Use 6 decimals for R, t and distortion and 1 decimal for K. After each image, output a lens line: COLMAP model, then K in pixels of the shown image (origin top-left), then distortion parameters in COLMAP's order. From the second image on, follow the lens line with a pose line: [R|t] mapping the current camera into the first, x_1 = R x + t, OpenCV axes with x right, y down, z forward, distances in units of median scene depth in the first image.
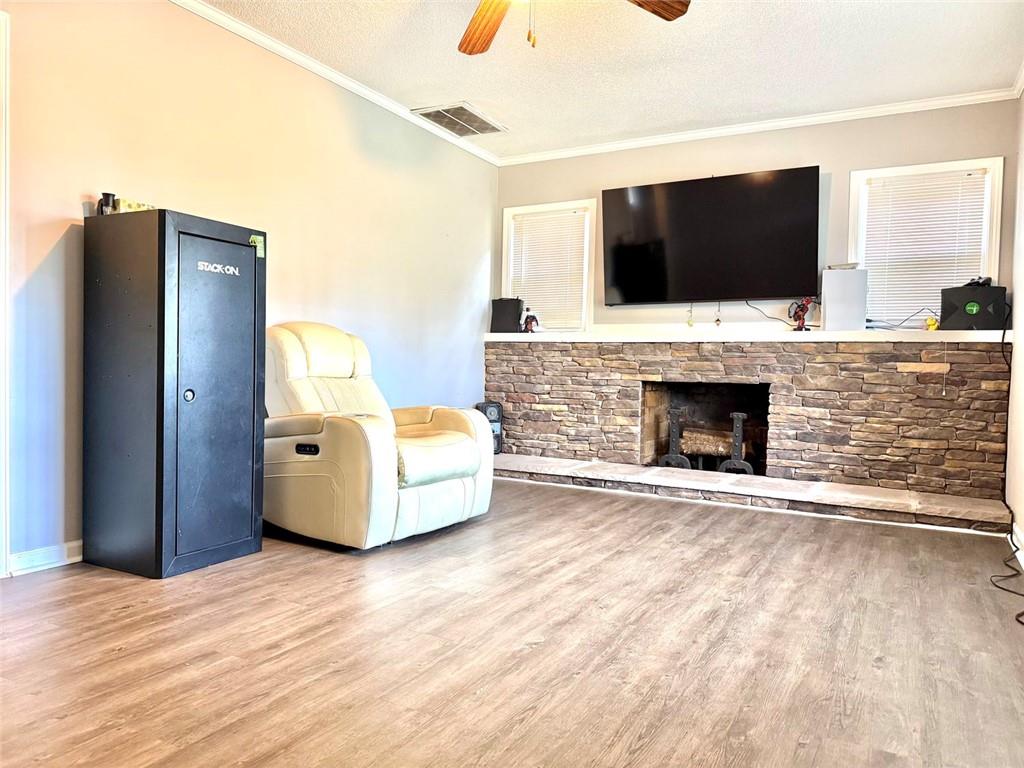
lens RADIAL K [[717.1, 0, 512.0], [0, 717.1, 384.0], [0, 0, 1]] dist [0.116859, -0.176760]
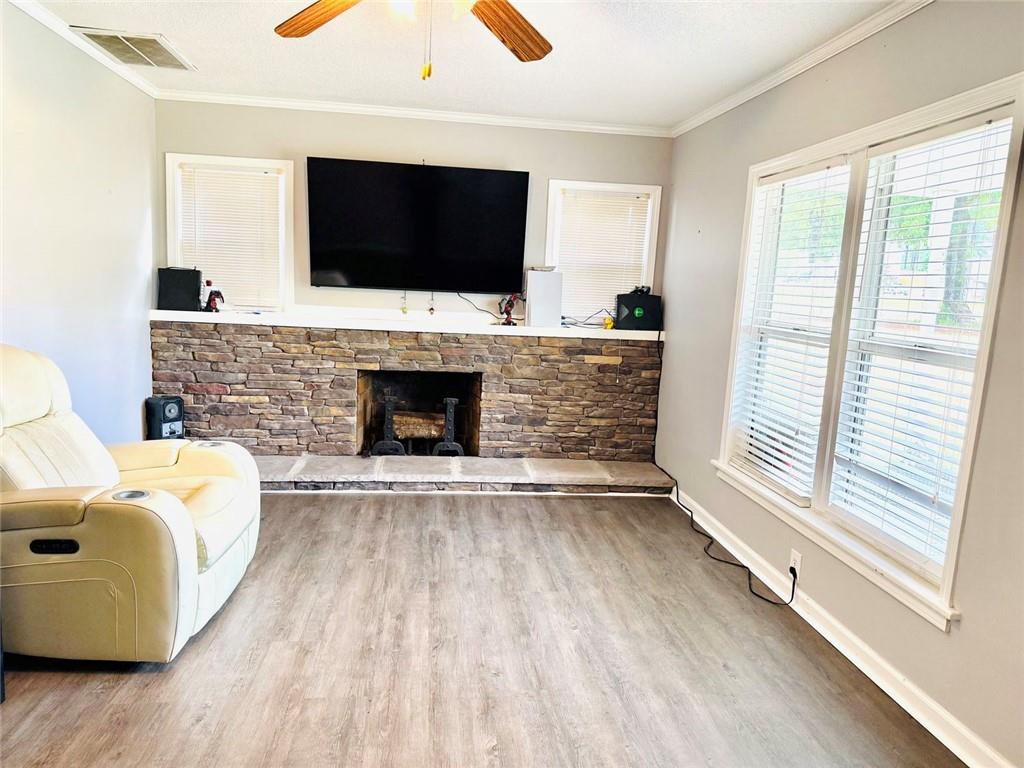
lens RADIAL K [[717.1, 0, 512.0], [0, 717.1, 384.0], [0, 0, 1]] dist [0.116859, -0.176760]
pose [[0.810331, -0.064836, 0.582375, -0.233756], [-0.015000, 0.991239, 0.131228, -0.125374], [-0.585781, -0.115074, 0.802259, 0.118912]]
